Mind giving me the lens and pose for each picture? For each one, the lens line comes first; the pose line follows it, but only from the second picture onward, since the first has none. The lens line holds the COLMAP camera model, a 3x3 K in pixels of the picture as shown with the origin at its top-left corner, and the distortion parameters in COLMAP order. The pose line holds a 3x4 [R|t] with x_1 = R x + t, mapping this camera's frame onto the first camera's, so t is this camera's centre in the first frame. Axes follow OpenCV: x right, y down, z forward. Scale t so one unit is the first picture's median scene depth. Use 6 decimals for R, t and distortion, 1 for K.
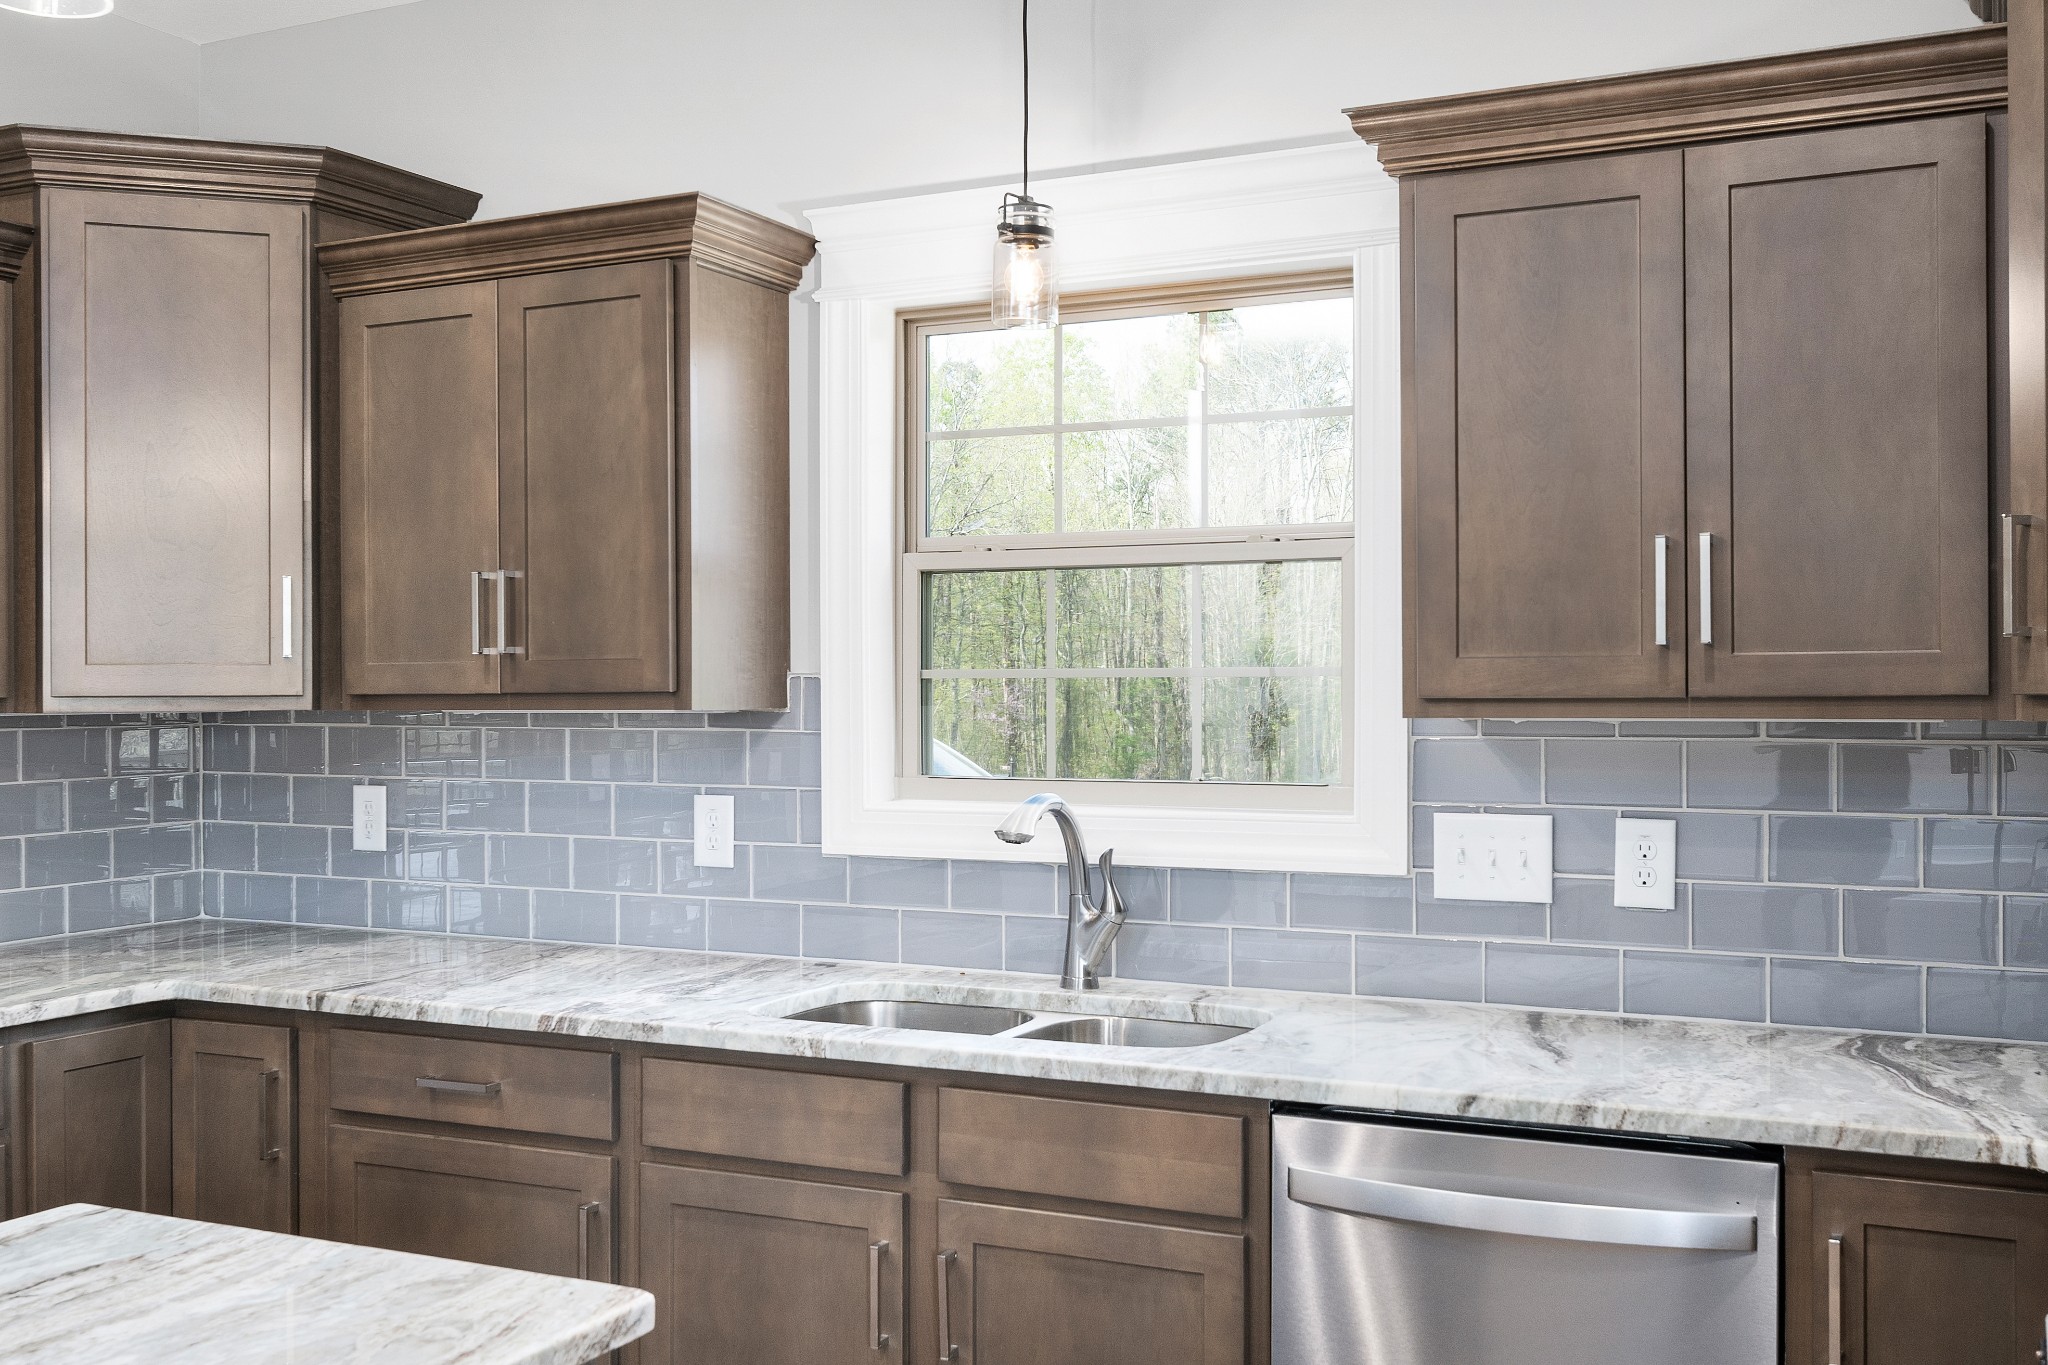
lens RADIAL K [[2050.6, 0, 1024.6], [0, 2050.6, 690.8], [0, 0, 1]] dist [-0.002209, 0.000000]
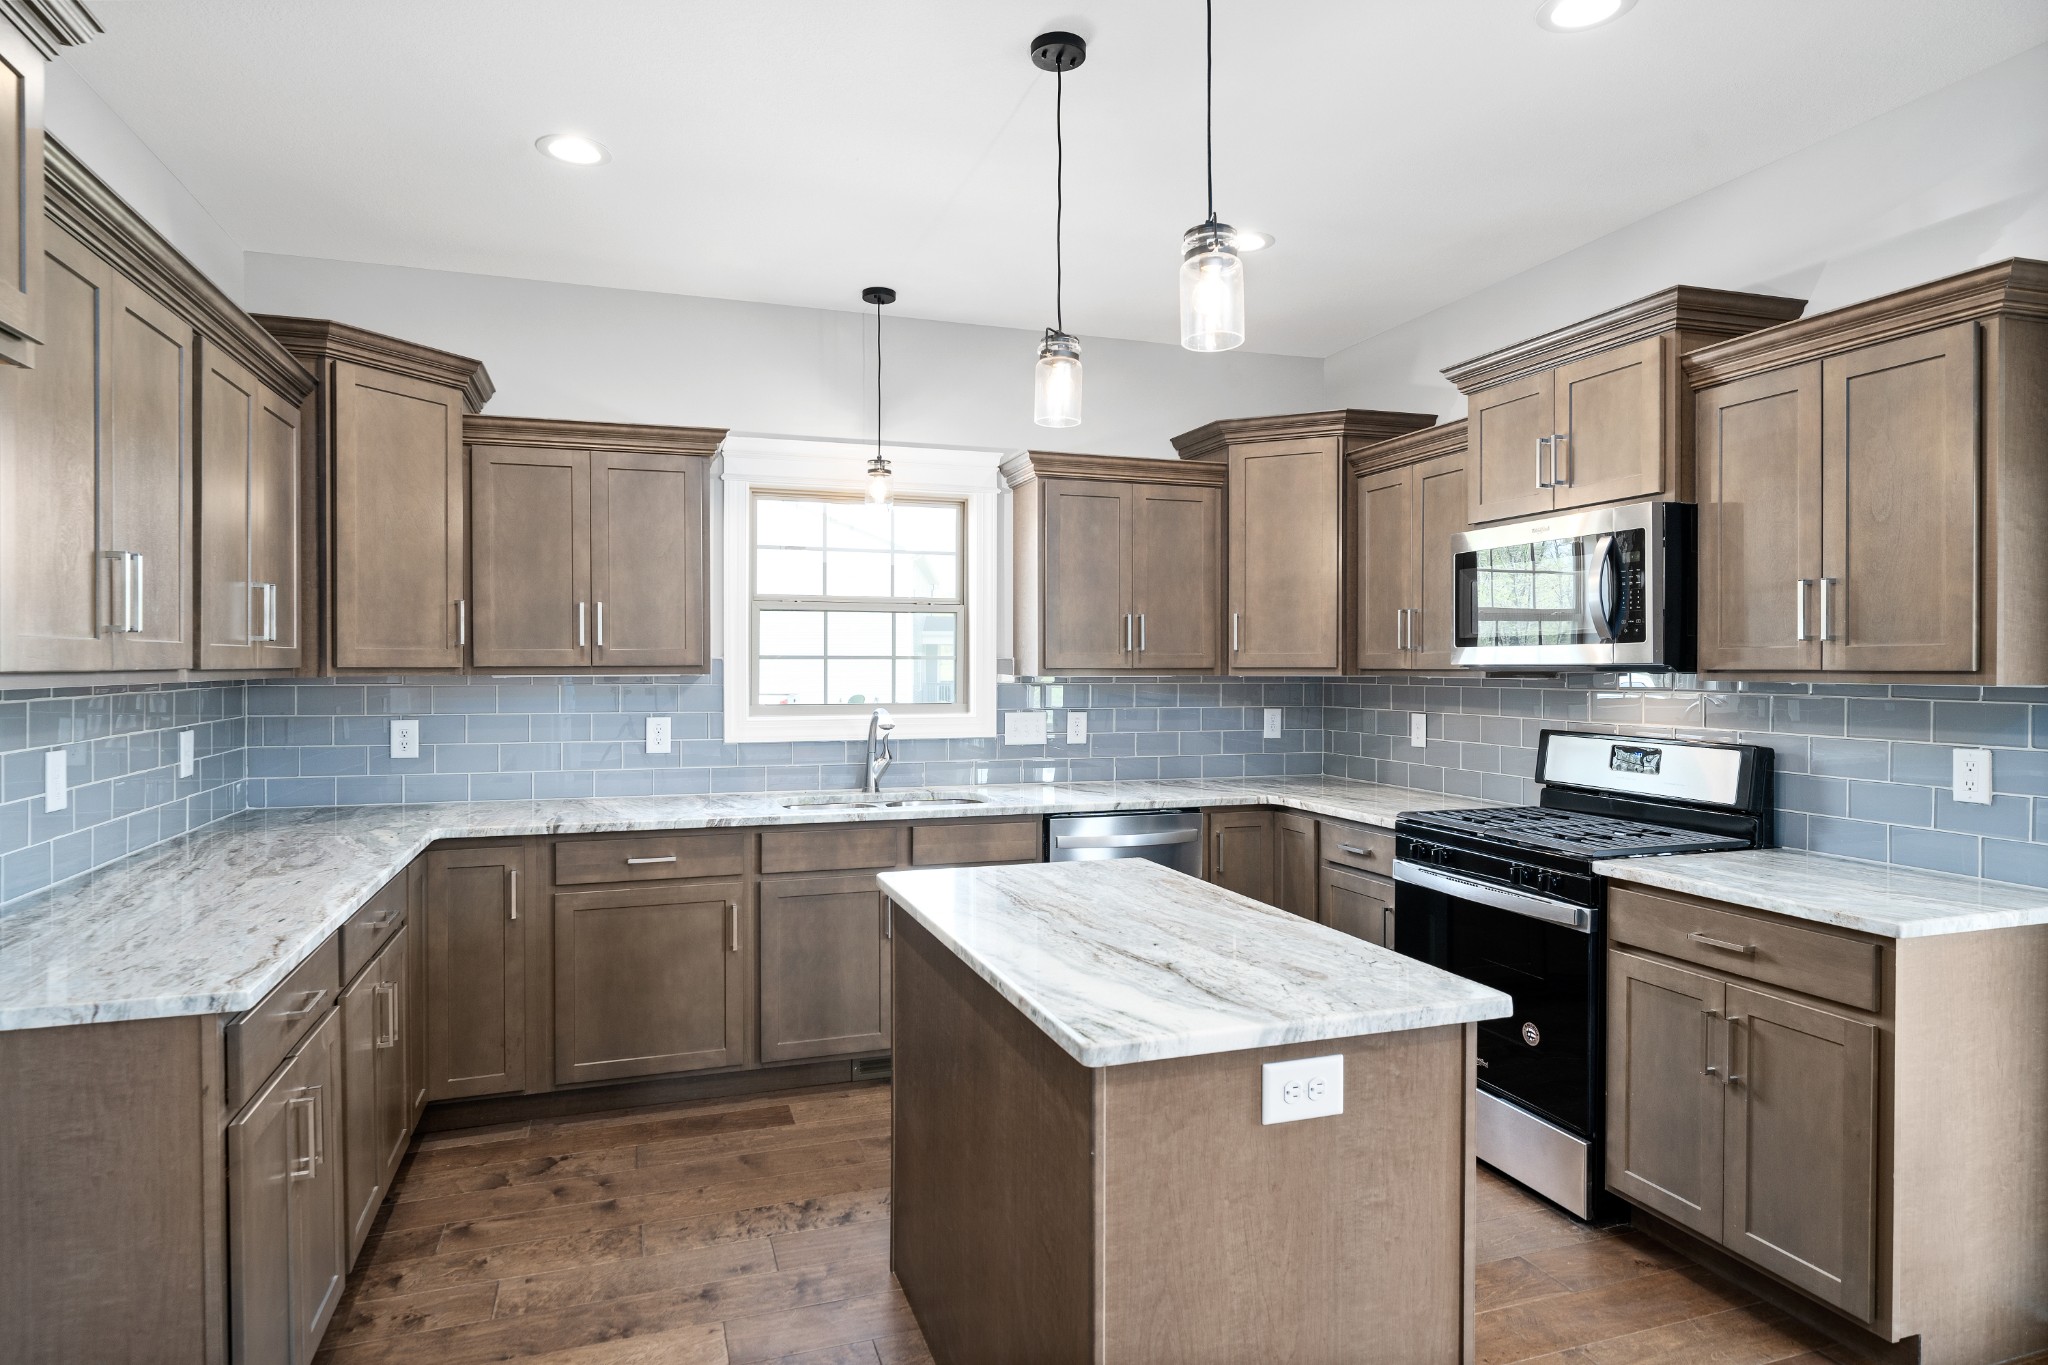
lens RADIAL K [[1147.5, 0, 1013.7], [0, 1147.5, 672.5], [0, 0, 1]] dist [-0.002337, -0.002073]
pose [[0.709018, -0.000238, 0.705190, -0.815842], [-0.001123, 0.999998, 0.001468, 0.005876], [-0.705189, -0.001833, 0.709017, -0.049076]]
